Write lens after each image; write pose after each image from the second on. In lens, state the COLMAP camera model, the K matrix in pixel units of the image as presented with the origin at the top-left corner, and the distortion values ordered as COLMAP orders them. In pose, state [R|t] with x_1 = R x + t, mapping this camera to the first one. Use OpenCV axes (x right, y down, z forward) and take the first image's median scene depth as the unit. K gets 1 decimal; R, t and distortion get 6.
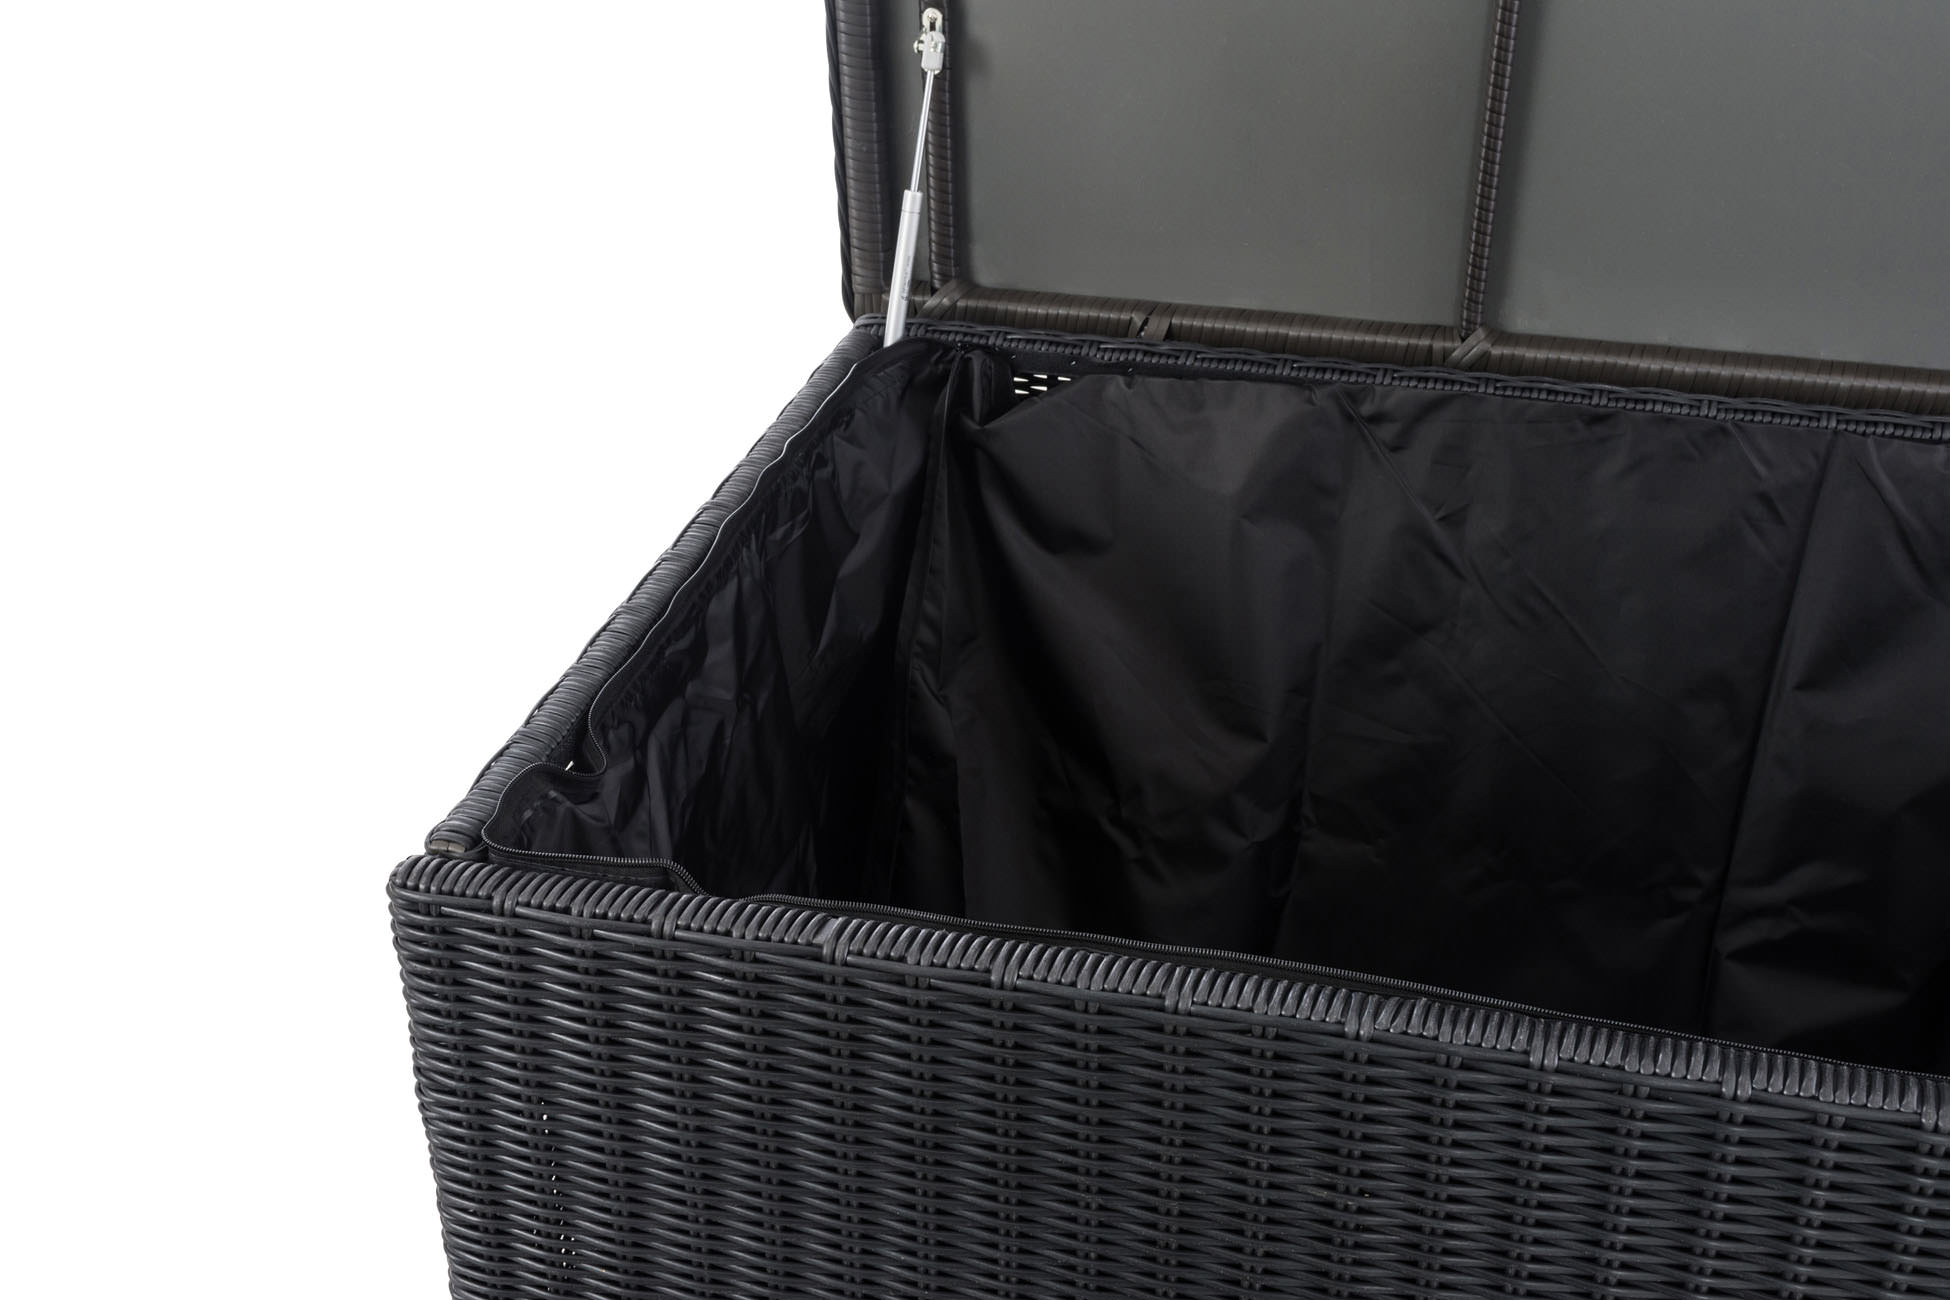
lens RADIAL K [[2160.2, 0, 975.0], [0, 2160.2, 650.0], [0, 0, 1]] dist [-0.020022, -0.007209]
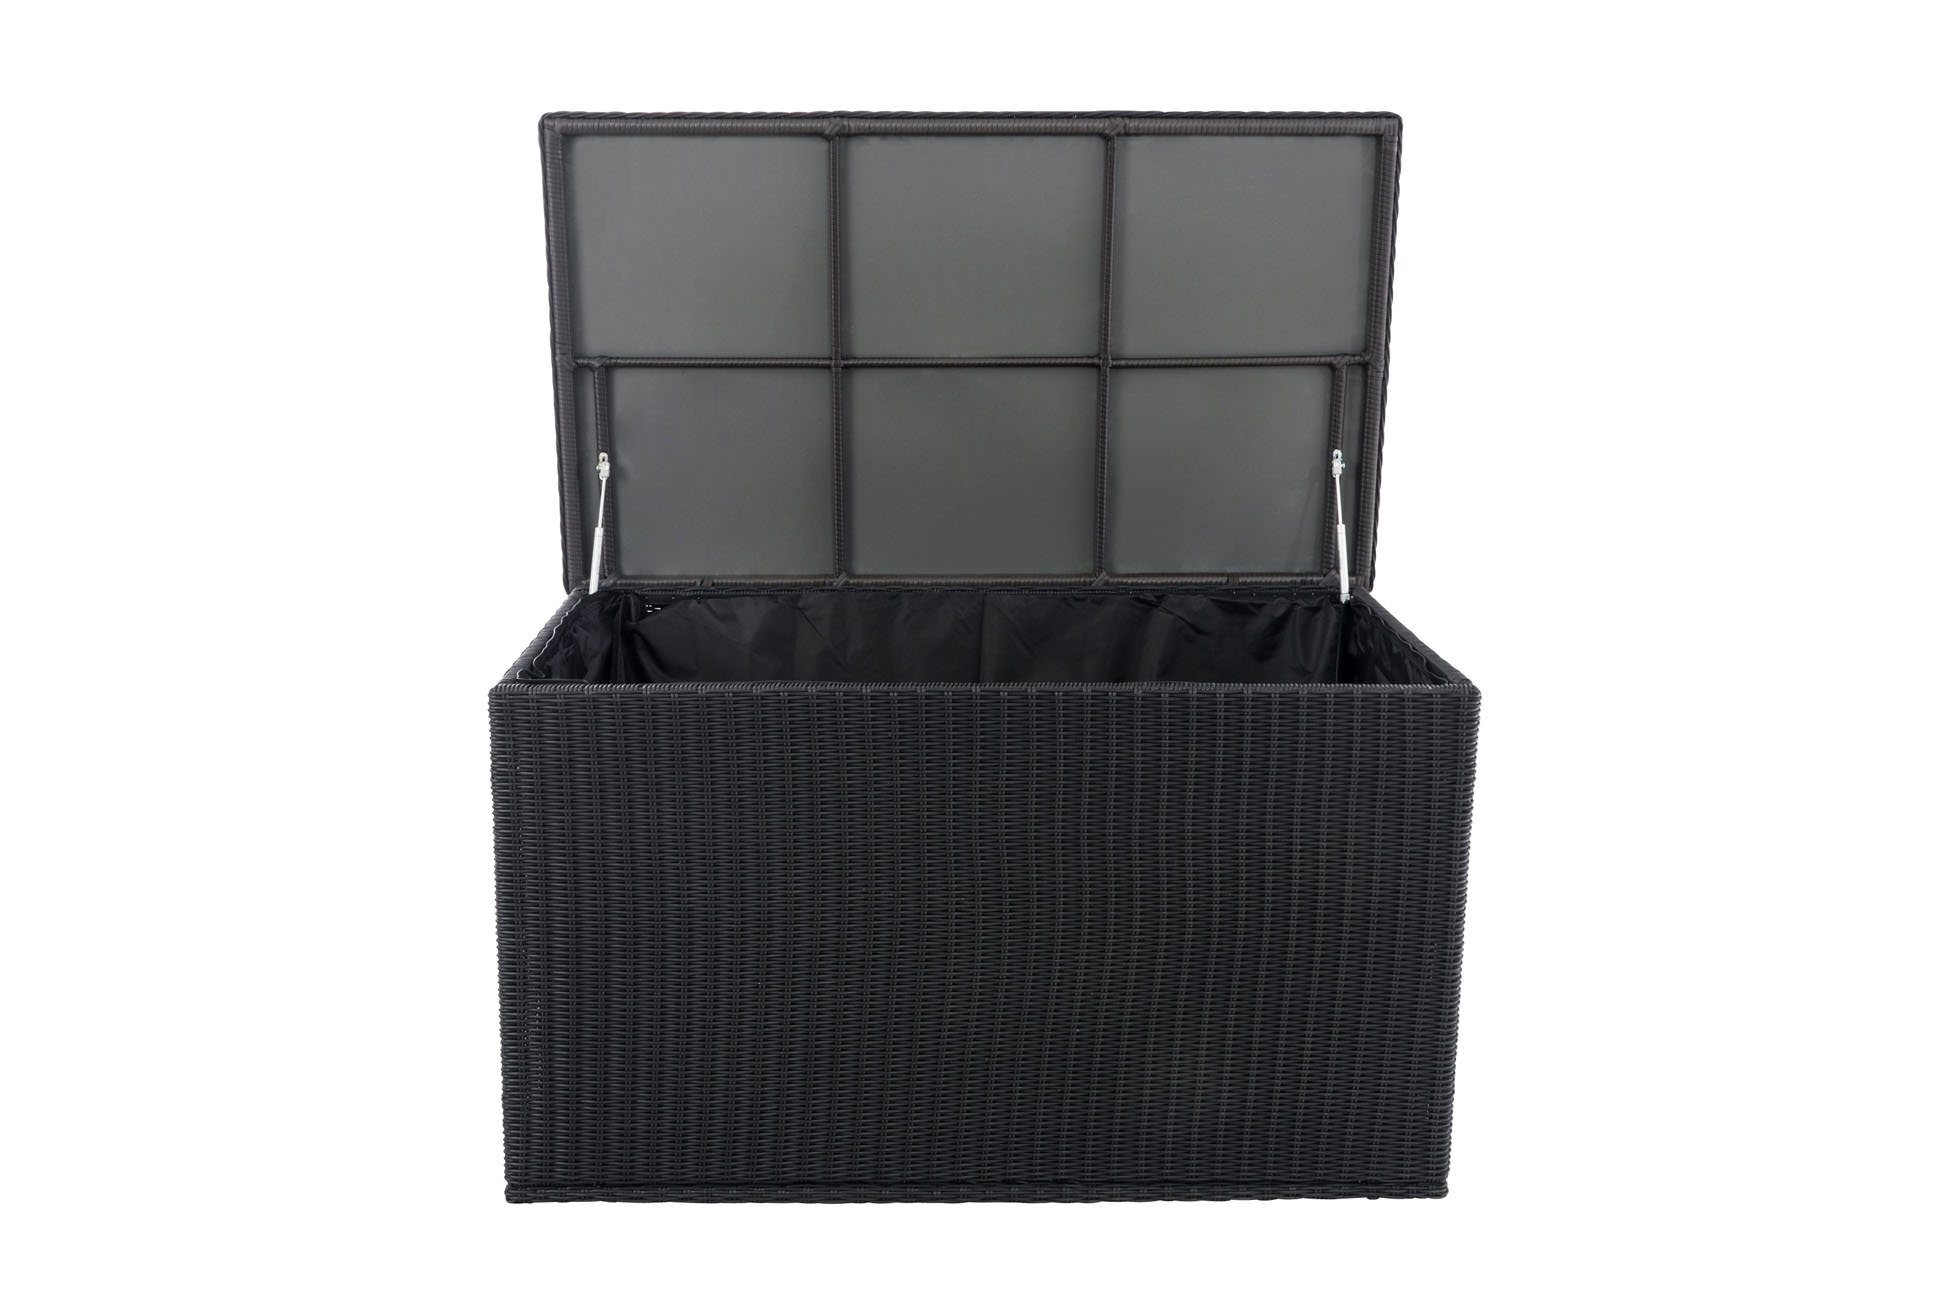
lens RADIAL K [[2198.2, 0, 975.0], [0, 2198.2, 650.0], [0, 0, 1]] dist [0.151804, -0.000300]
pose [[0.963112, -0.056799, 0.263040, -0.271543], [0.131677, 0.951927, -0.276578, 0.624975], [-0.234686, 0.301012, 0.924291, -1.261276]]
